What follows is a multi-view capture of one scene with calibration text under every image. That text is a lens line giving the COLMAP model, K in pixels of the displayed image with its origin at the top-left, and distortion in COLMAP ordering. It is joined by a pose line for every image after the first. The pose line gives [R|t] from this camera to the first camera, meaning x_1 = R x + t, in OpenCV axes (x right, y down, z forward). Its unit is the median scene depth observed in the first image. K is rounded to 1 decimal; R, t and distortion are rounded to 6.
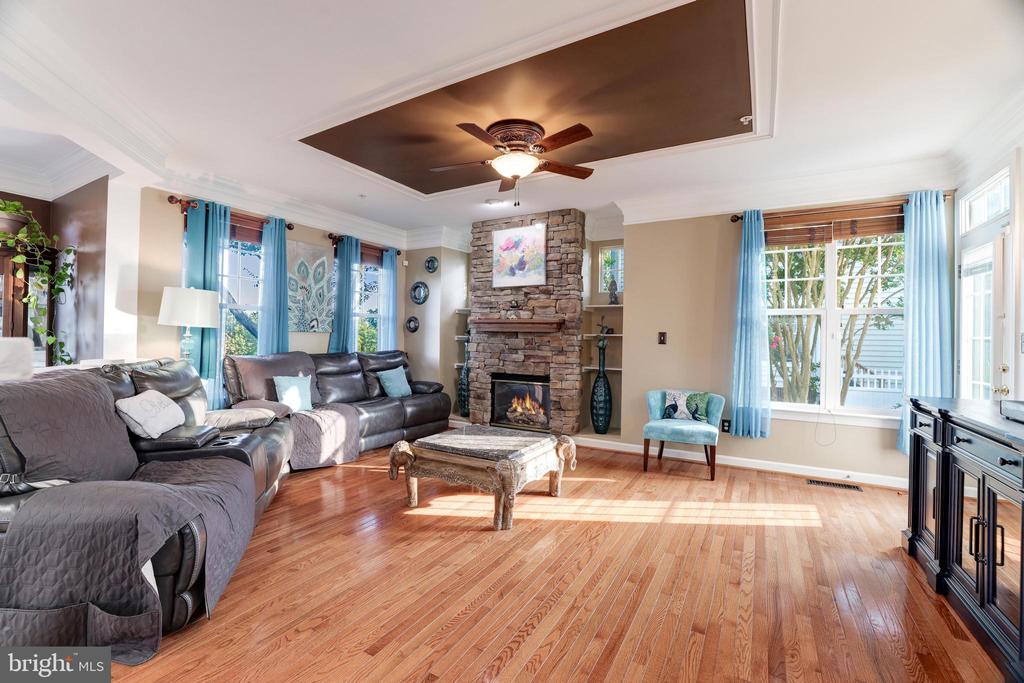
lens RADIAL K [[445.7, 0, 512.0], [0, 445.7, 341.5], [0, 0, 1]] dist [-0.025187, 0.000423]
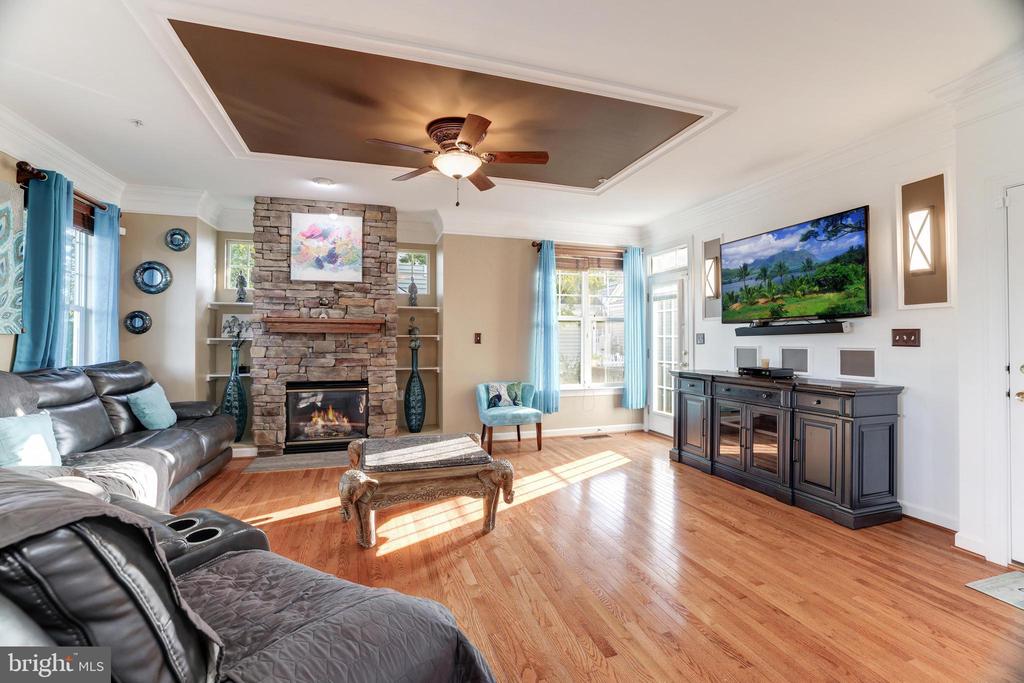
lens RADIAL K [[432.5, 0, 512.0], [0, 432.5, 341.5], [0, 0, 1]] dist [-0.034521, 0.000281]
pose [[0.678202, -0.015324, 0.734716, -0.375637], [0.015070, 0.999862, 0.006942, -0.005363], [-0.734721, 0.006364, 0.678340, 0.161805]]
